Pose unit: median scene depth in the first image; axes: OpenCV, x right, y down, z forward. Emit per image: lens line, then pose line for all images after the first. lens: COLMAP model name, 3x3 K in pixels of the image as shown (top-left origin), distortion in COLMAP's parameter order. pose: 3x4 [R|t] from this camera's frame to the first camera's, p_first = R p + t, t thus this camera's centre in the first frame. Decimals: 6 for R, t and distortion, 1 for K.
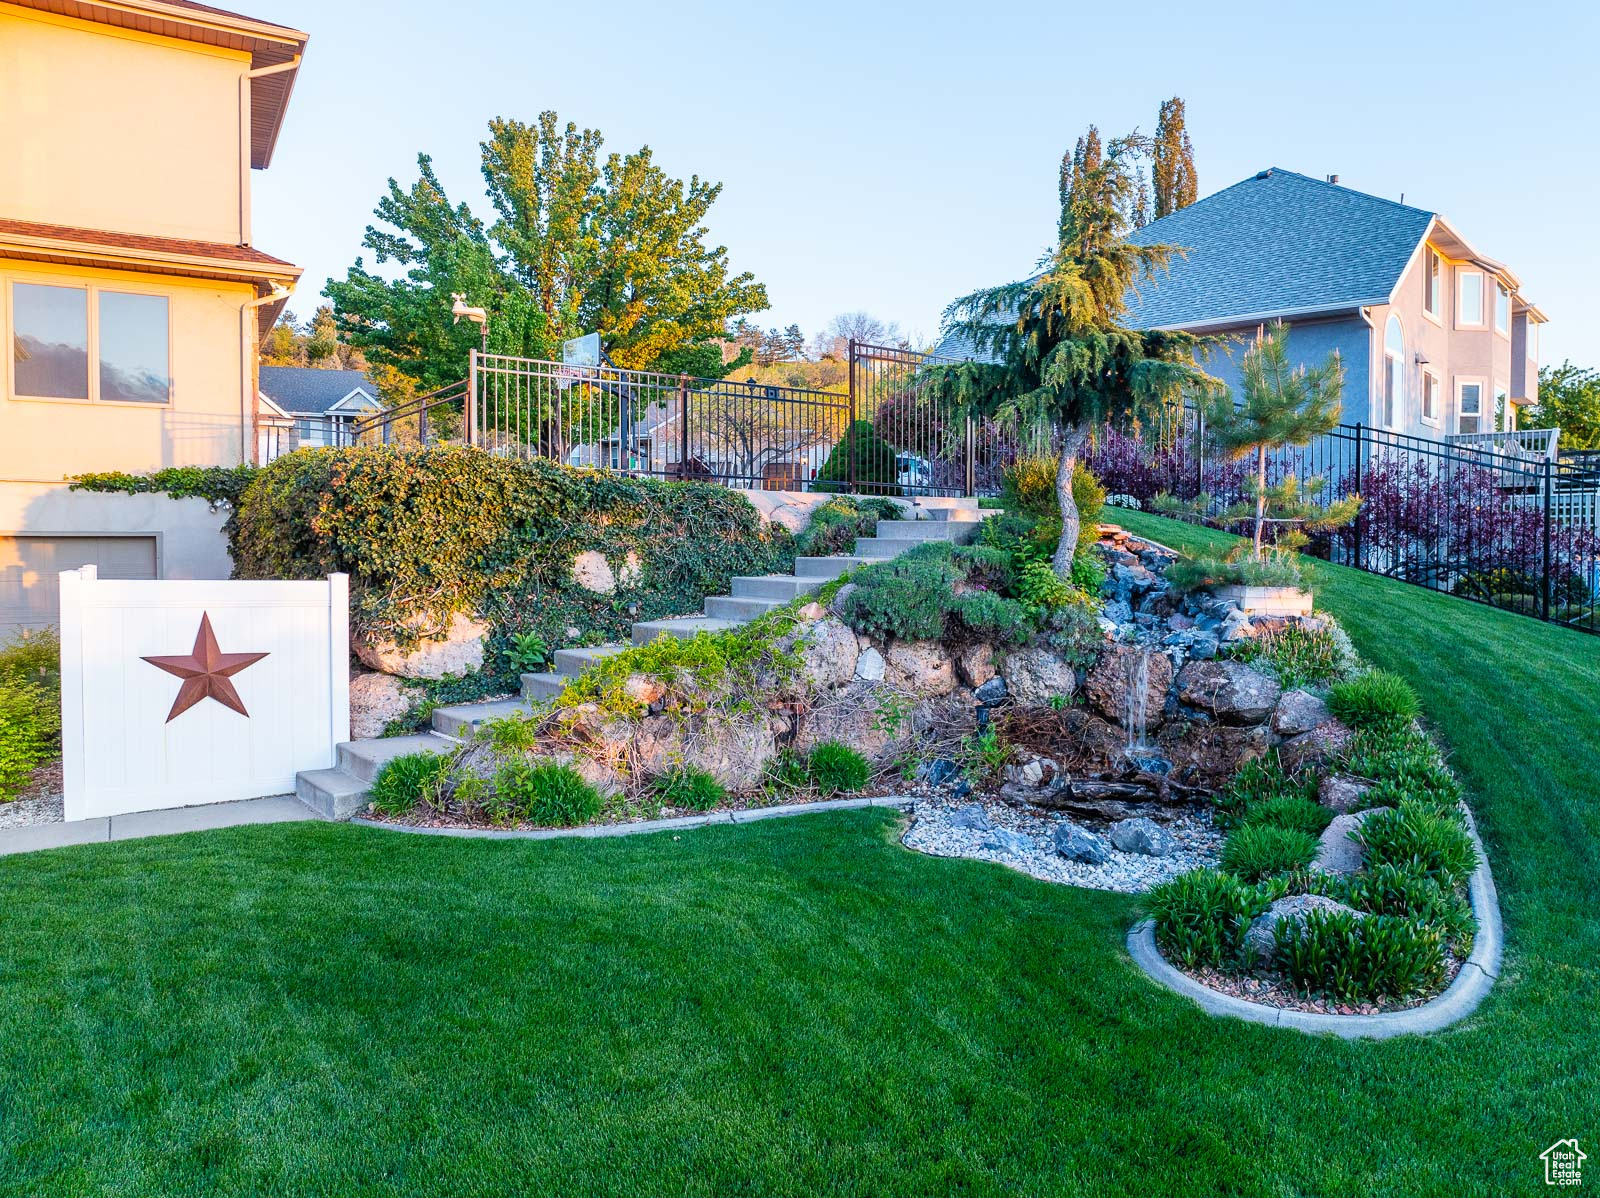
lens RADIAL K [[1124.4, 0, 802.4], [0, 1124.4, 595.6], [0, 0, 1]] dist [-0.048457, 0.017061]
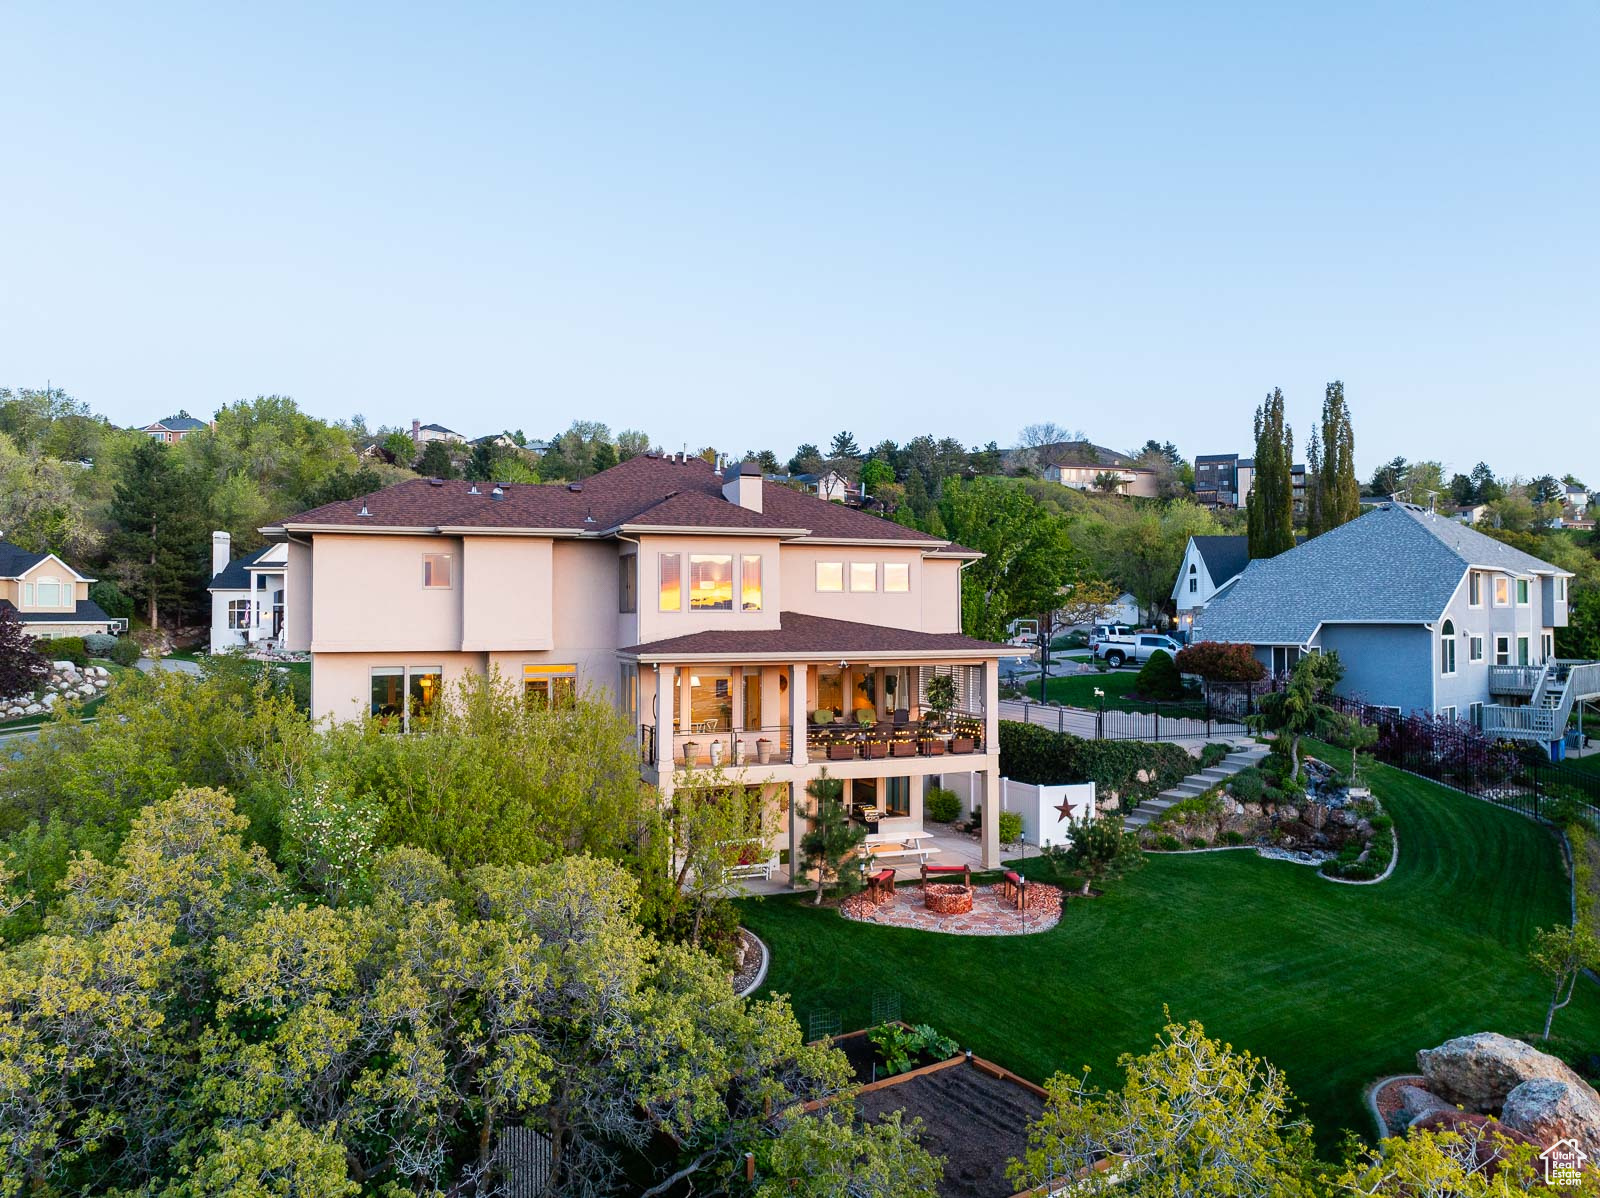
lens RADIAL K [[1124.4, 0, 803.4], [0, 1124.4, 592.1], [0, 0, 1]] dist [-0.048457, 0.017061]
pose [[0.990119, -0.005785, -0.140112, -0.789546], [-0.003118, 0.997994, -0.063238, -0.385753], [0.140197, 0.063050, 0.988114, -2.661197]]
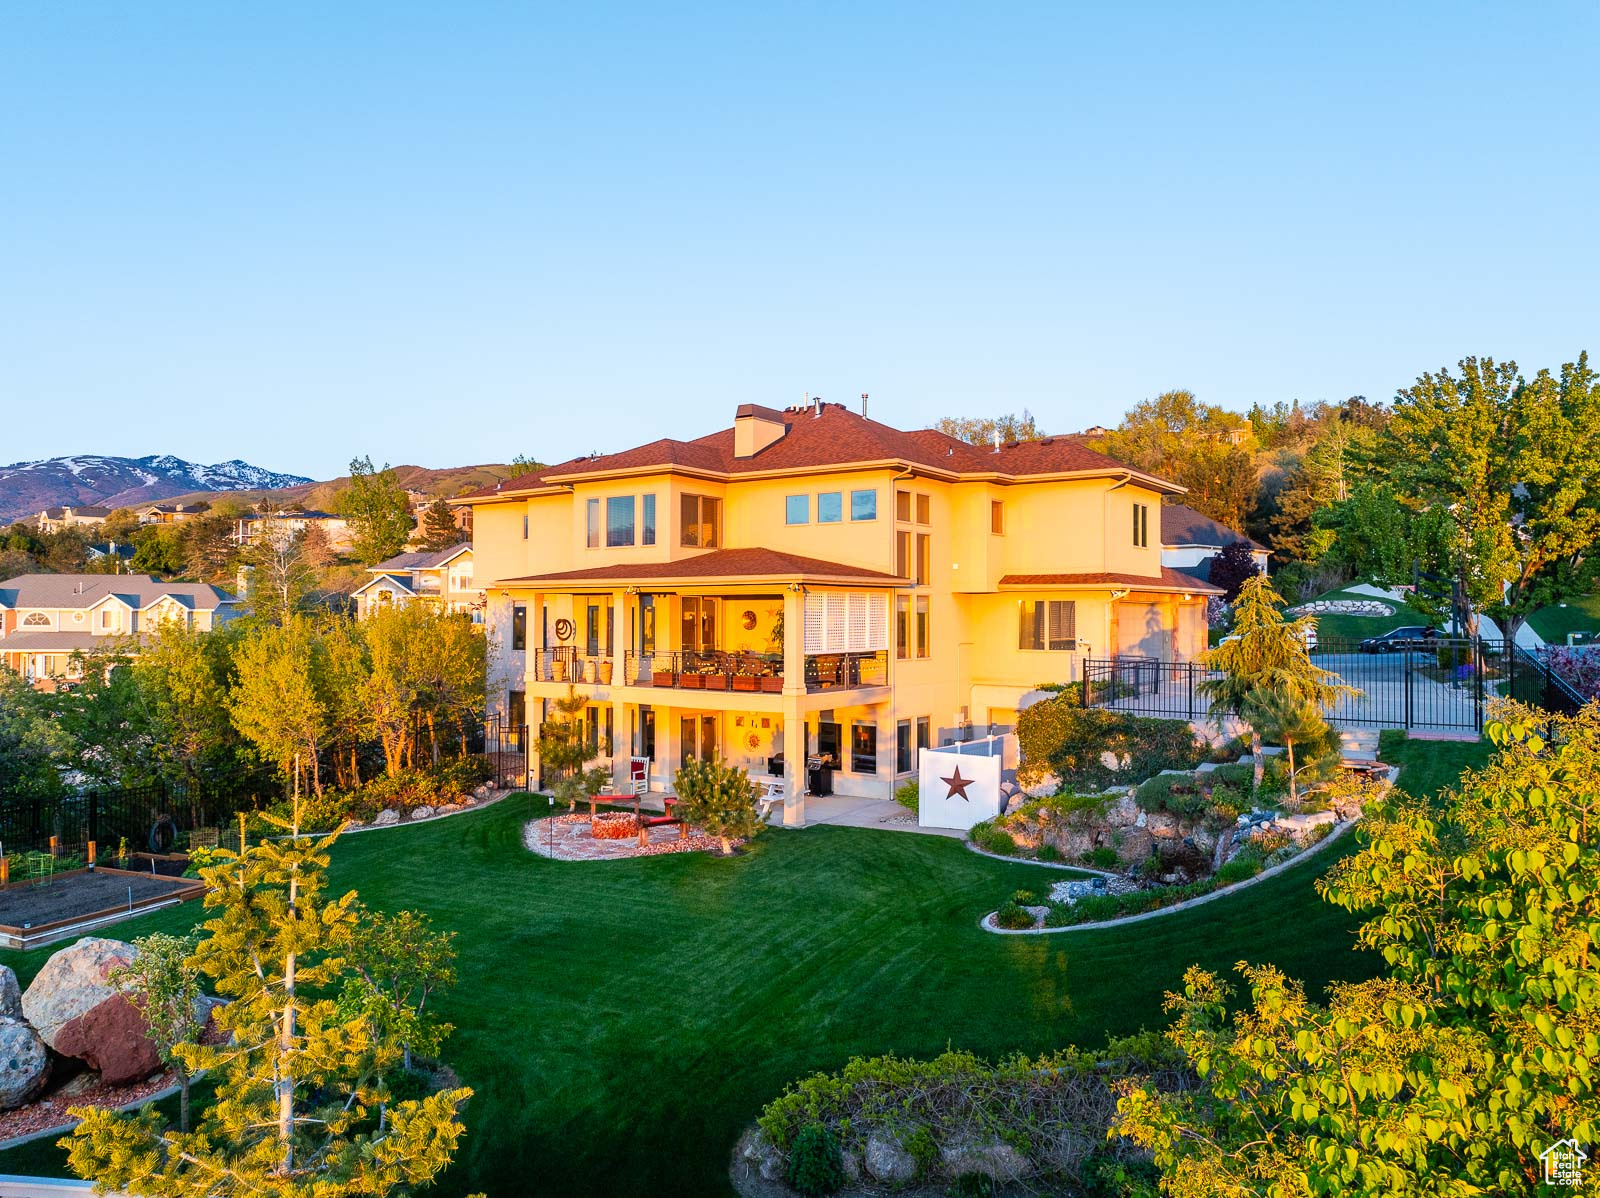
lens RADIAL K [[1124.4, 0, 802.2], [0, 1124.4, 590.7], [0, 0, 1]] dist [-0.048457, 0.017061]
pose [[0.413349, -0.022611, -0.910292, 1.824109], [-0.037346, 0.998430, -0.041759, -0.276608], [0.909806, 0.051257, 0.411856, -0.579260]]
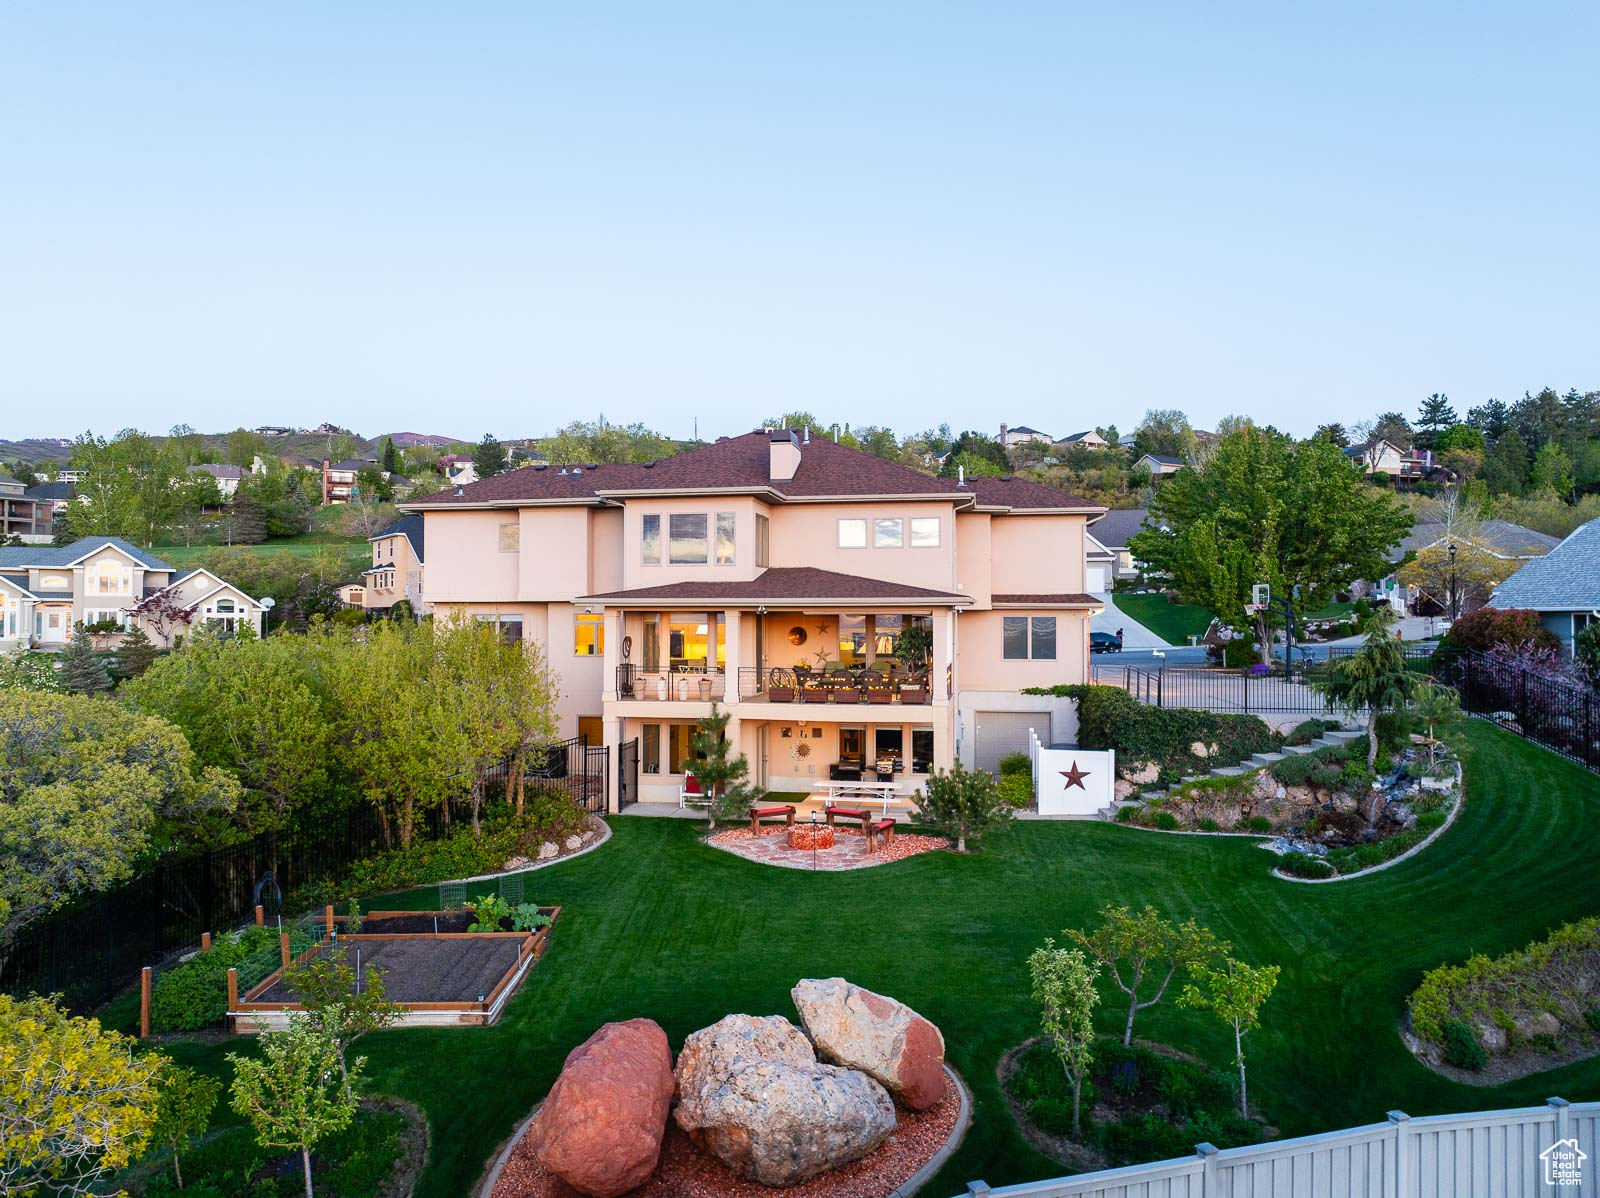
lens RADIAL K [[1124.4, 0, 797.5], [0, 1124.4, 588.6], [0, 0, 1]] dist [-0.048457, 0.017061]
pose [[0.758674, -0.018788, -0.651199, 0.996342], [-0.024833, 0.998024, -0.057725, -0.267424], [0.650997, 0.059966, 0.756708, -2.041450]]
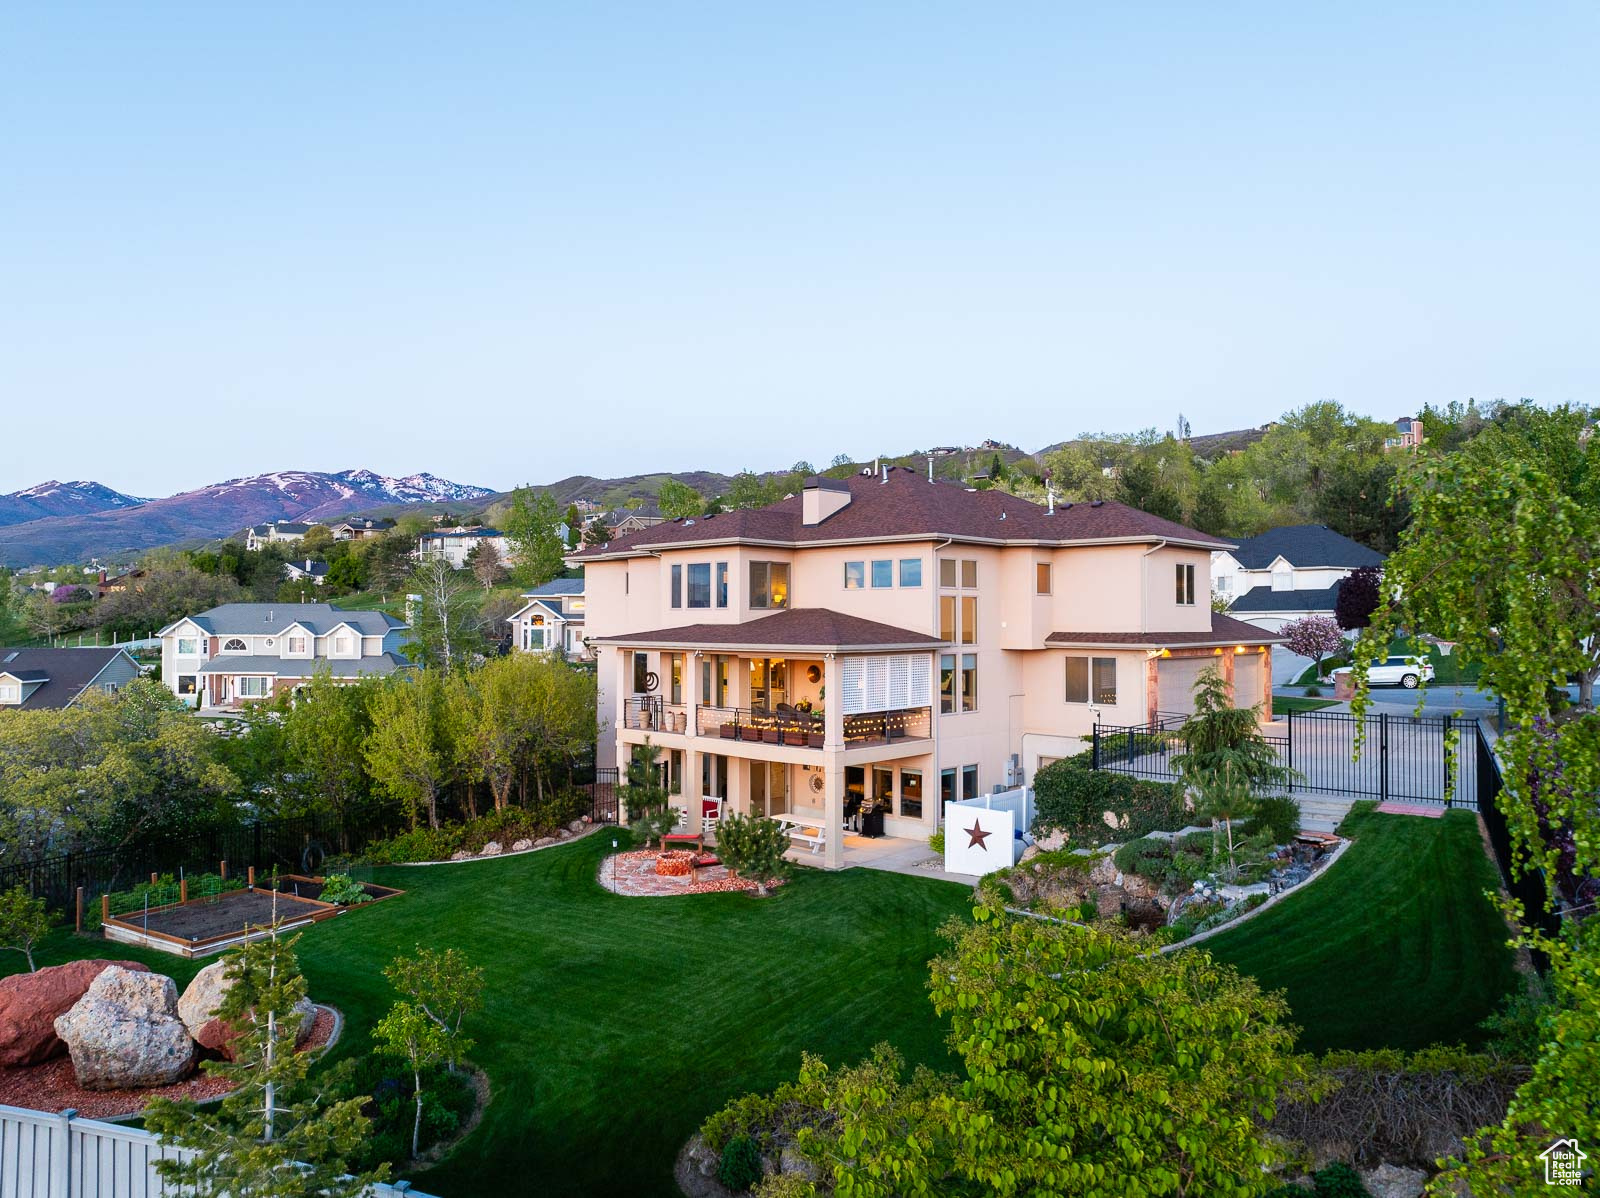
lens RADIAL K [[1124.4, 0, 802.2], [0, 1124.4, 592.7], [0, 0, 1]] dist [-0.048457, 0.017061]
pose [[0.277426, -0.025959, -0.960396, 2.259754], [-0.038054, 0.998554, -0.037983, -0.450825], [0.959993, 0.047085, 0.276037, -0.406182]]
